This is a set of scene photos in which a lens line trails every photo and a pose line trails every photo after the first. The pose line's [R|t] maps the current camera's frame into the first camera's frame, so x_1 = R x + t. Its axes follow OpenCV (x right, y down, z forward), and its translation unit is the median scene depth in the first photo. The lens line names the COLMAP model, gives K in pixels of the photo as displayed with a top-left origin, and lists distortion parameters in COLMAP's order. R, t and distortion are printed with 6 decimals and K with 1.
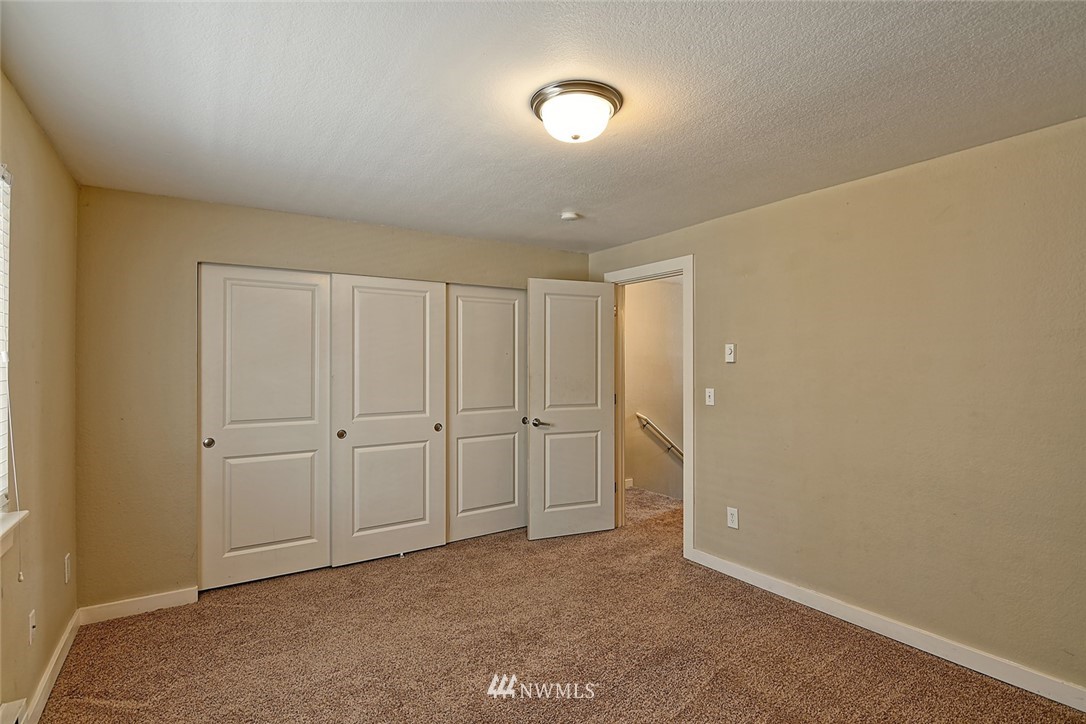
lens RADIAL K [[530.3, 0, 545.4], [0, 530.3, 361.7], [0, 0, 1]] dist [-0.002319, -0.002541]
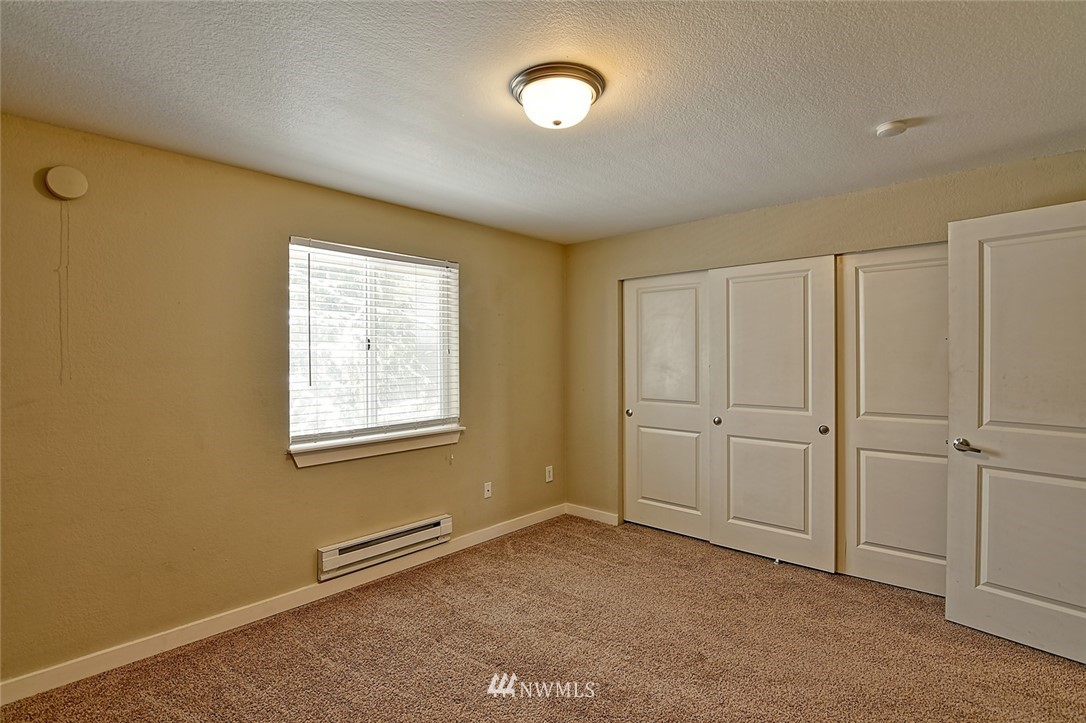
lens RADIAL K [[530.3, 0, 545.4], [0, 530.3, 361.2], [0, 0, 1]] dist [-0.002319, -0.002541]
pose [[0.257816, 0.009630, -0.966146, 0.524600], [0.002888, 0.999938, 0.010737, 0.005462], [0.966190, -0.005559, 0.257772, 0.383555]]
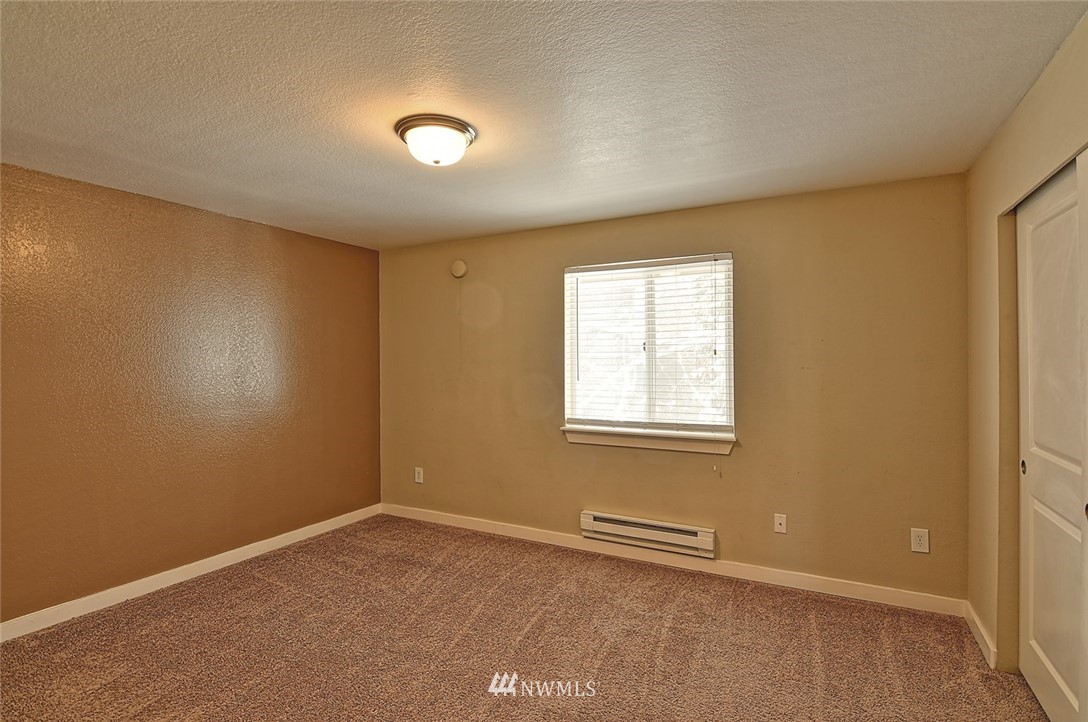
lens RADIAL K [[534.5, 0, 542.5], [0, 534.5, 356.5], [0, 0, 1]] dist [-0.011355, -0.000160]
pose [[-0.876557, 0.000390, -0.481298, 0.221680], [0.002861, 0.999986, -0.004400, 0.007824], [0.481289, -0.005233, -0.876546, 1.117756]]
